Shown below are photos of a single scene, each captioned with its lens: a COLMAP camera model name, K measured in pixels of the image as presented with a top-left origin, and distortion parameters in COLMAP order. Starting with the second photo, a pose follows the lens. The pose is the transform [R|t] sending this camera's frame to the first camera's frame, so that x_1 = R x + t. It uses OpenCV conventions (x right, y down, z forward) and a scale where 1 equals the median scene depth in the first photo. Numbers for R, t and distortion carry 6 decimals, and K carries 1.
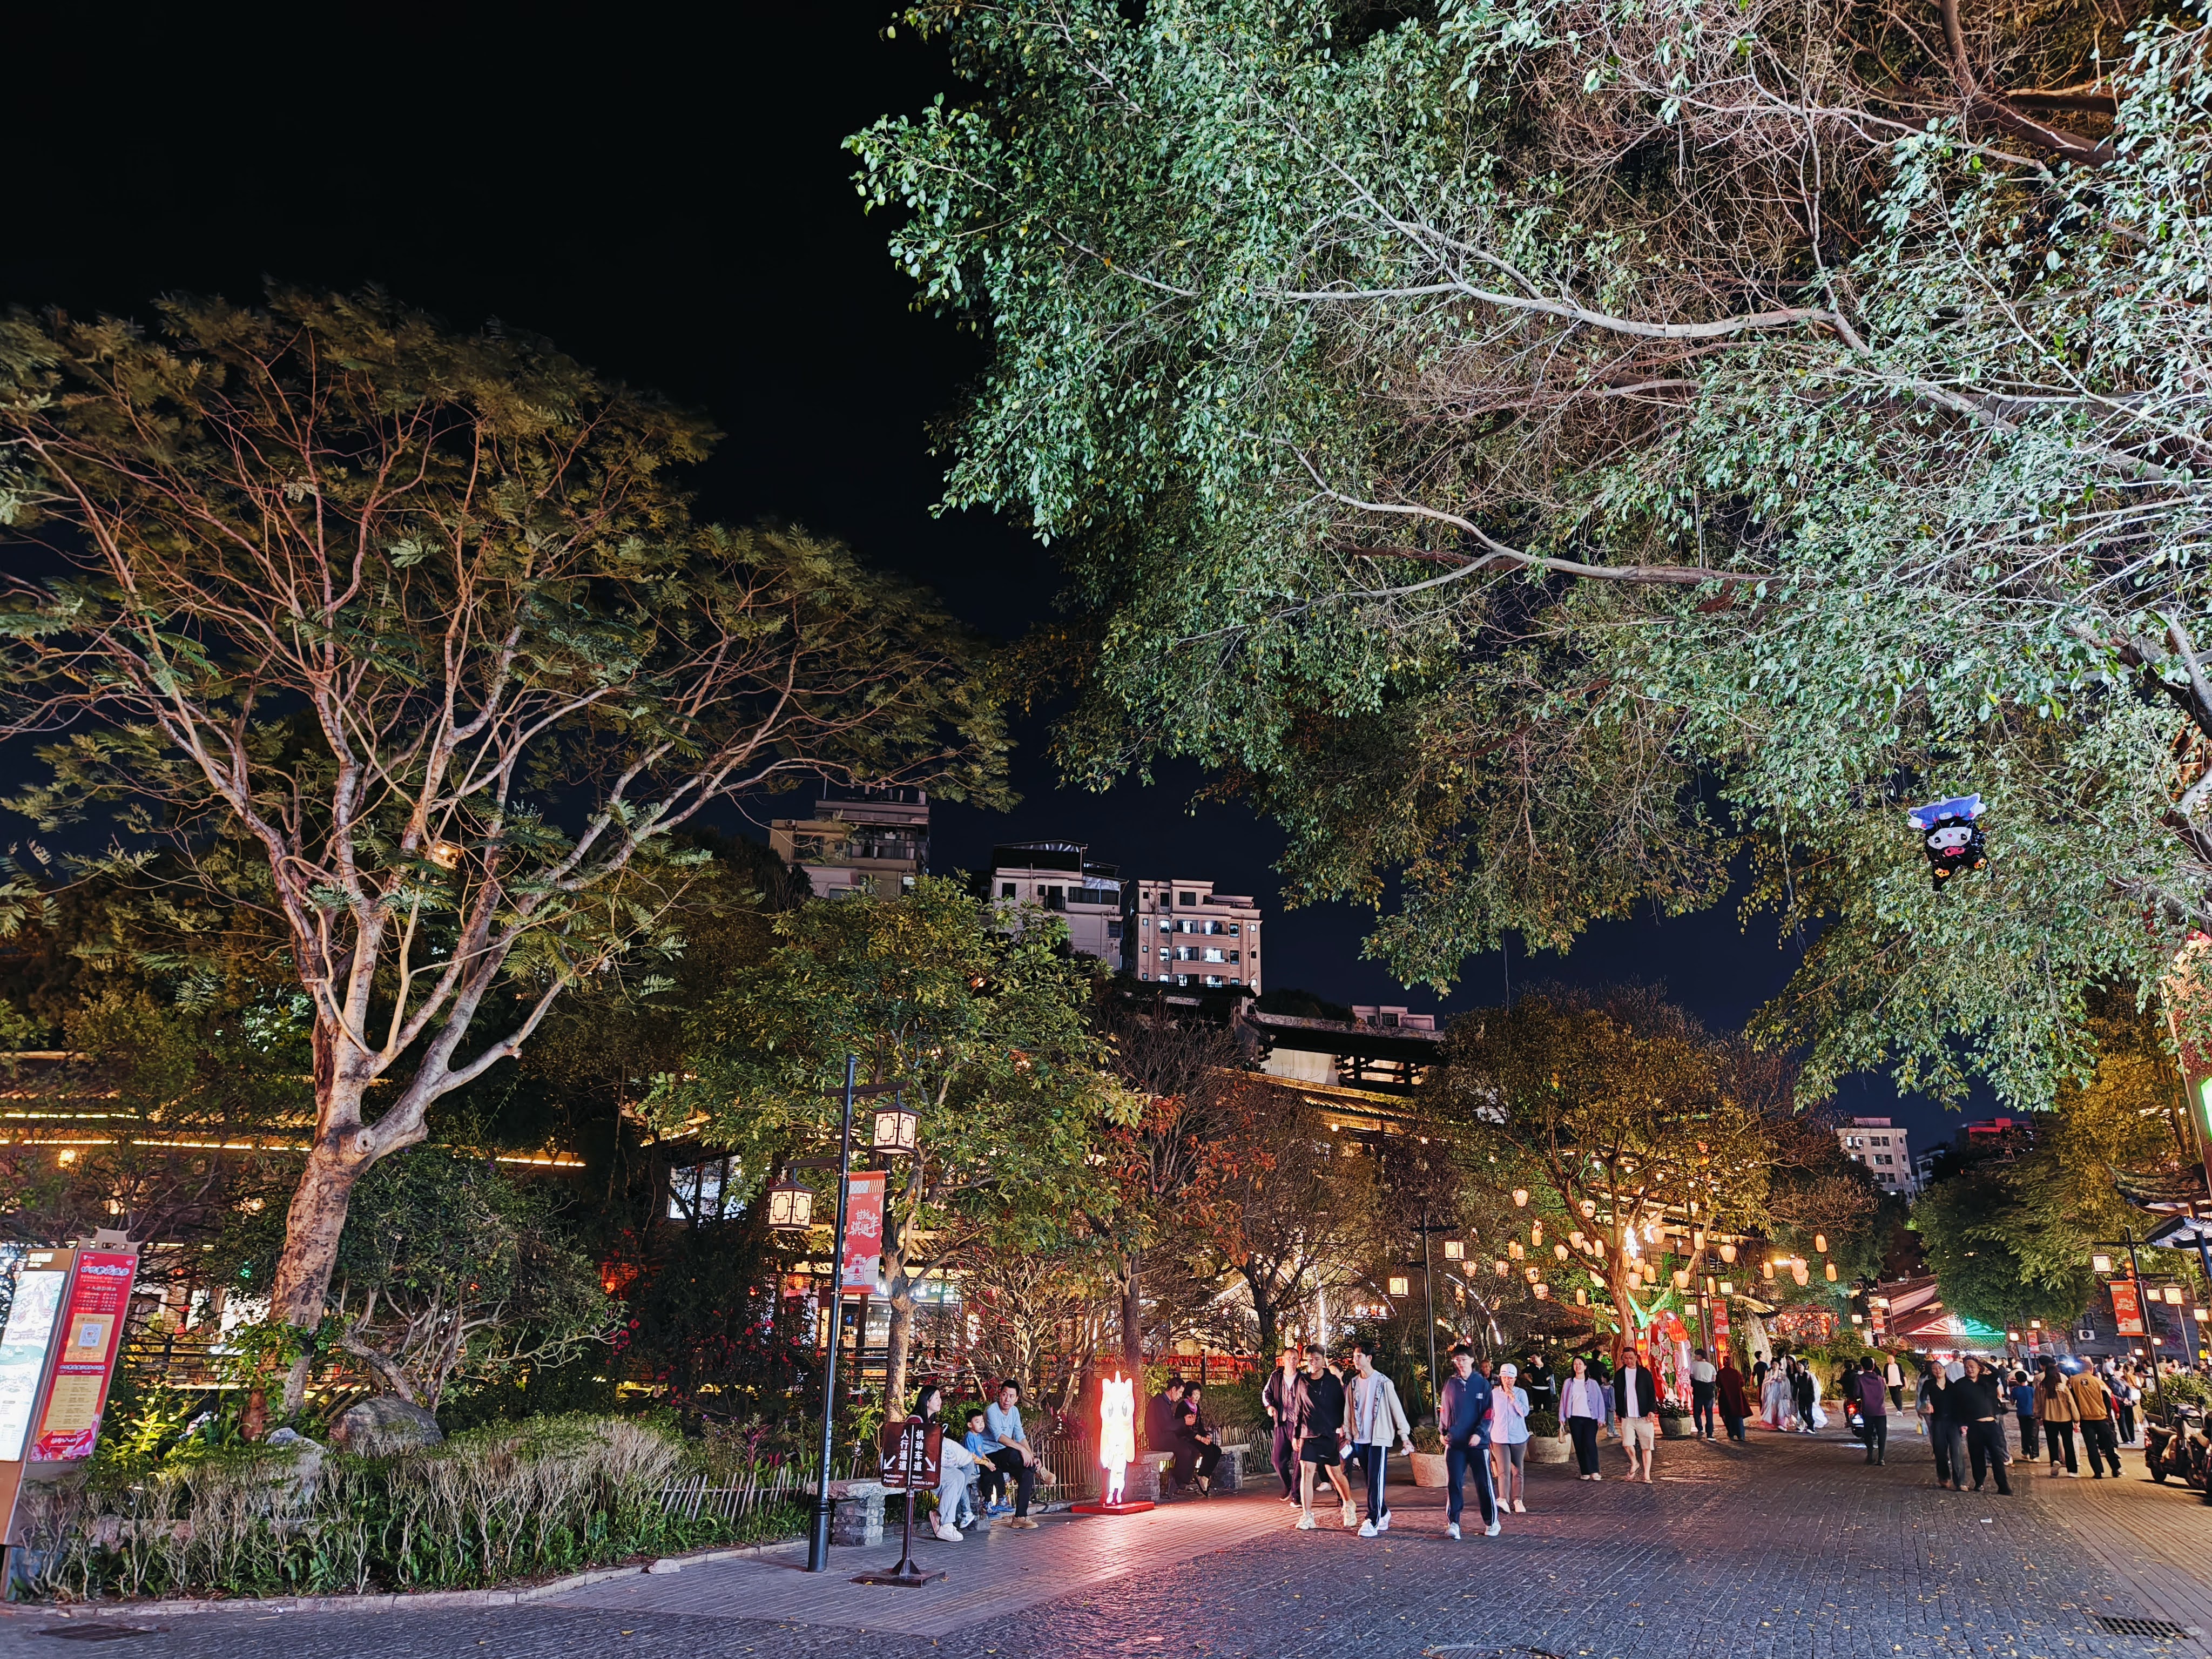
lens RADIAL K [[1512.9, 0, 1115.7], [0, 1512.9, 831.3], [0, 0, 1]] dist [0.030949, -0.024648]
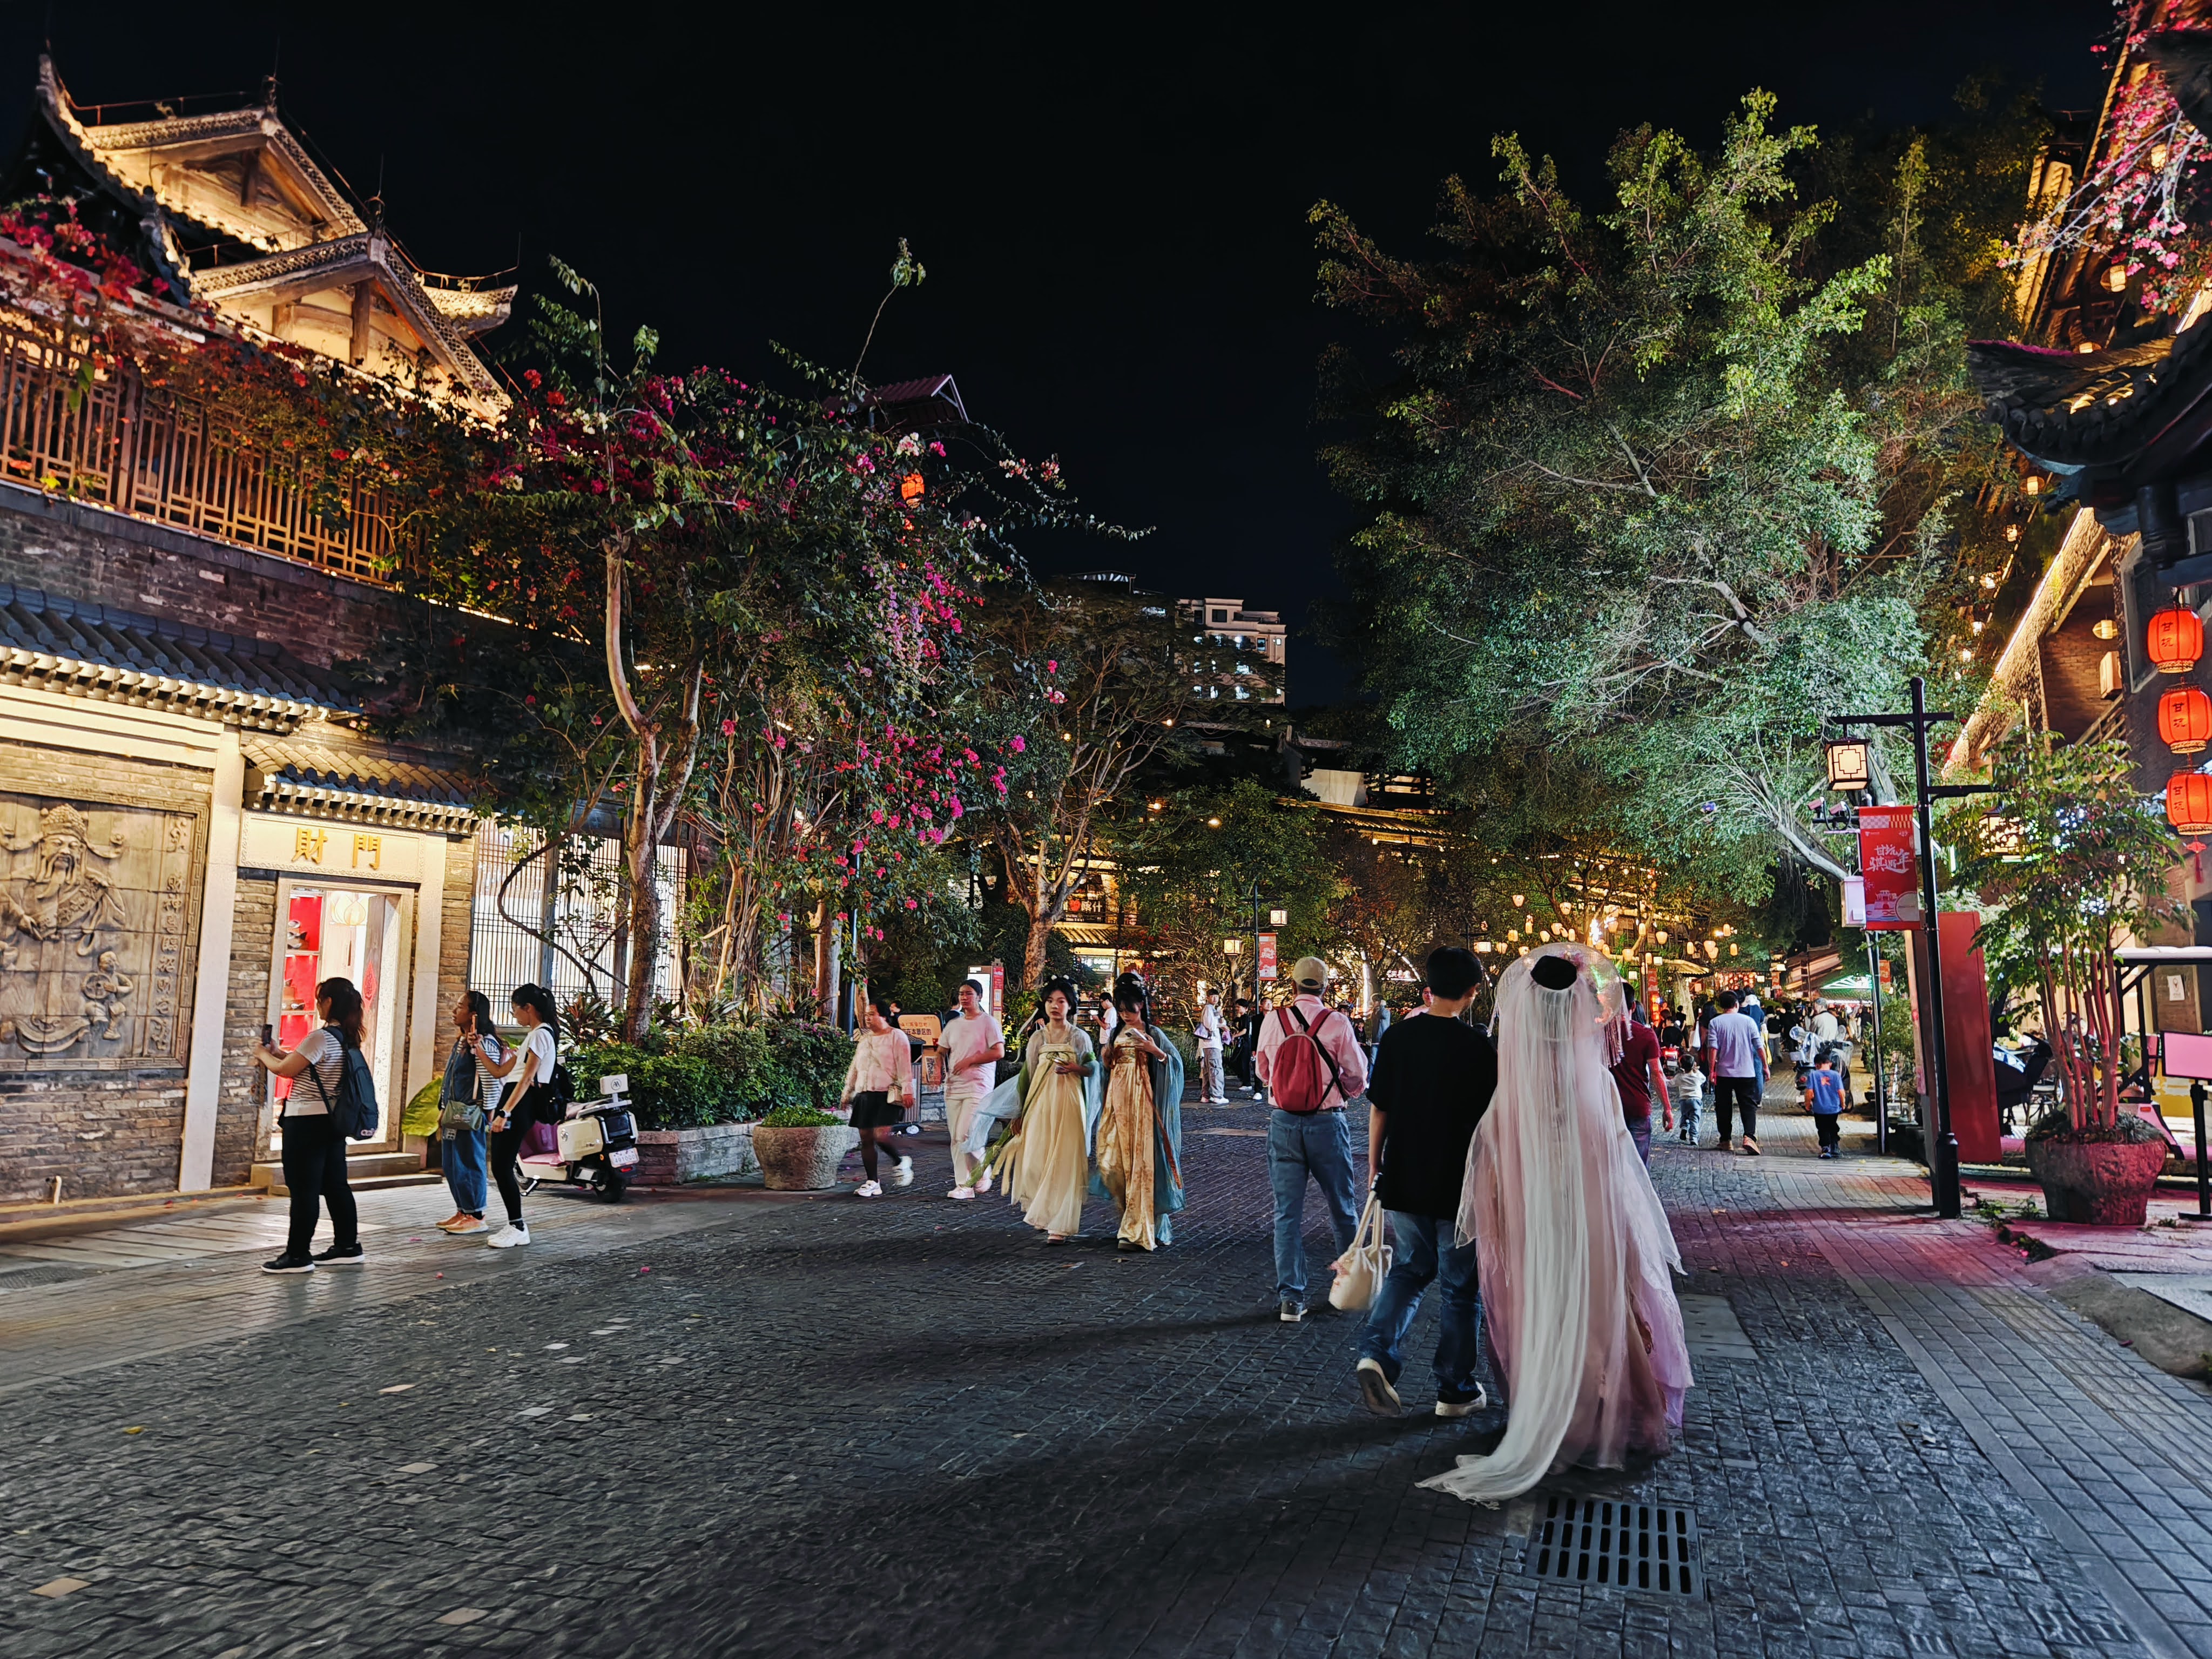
lens RADIAL K [[1512.9, 0, 1103.7], [0, 1512.9, 825.2], [0, 0, 1]] dist [0.030949, -0.024648]
pose [[0.999970, -0.006442, -0.004278, -0.407380], [0.007192, 0.978085, 0.208082, -0.445301], [0.002844, -0.208106, 0.978102, -1.322090]]
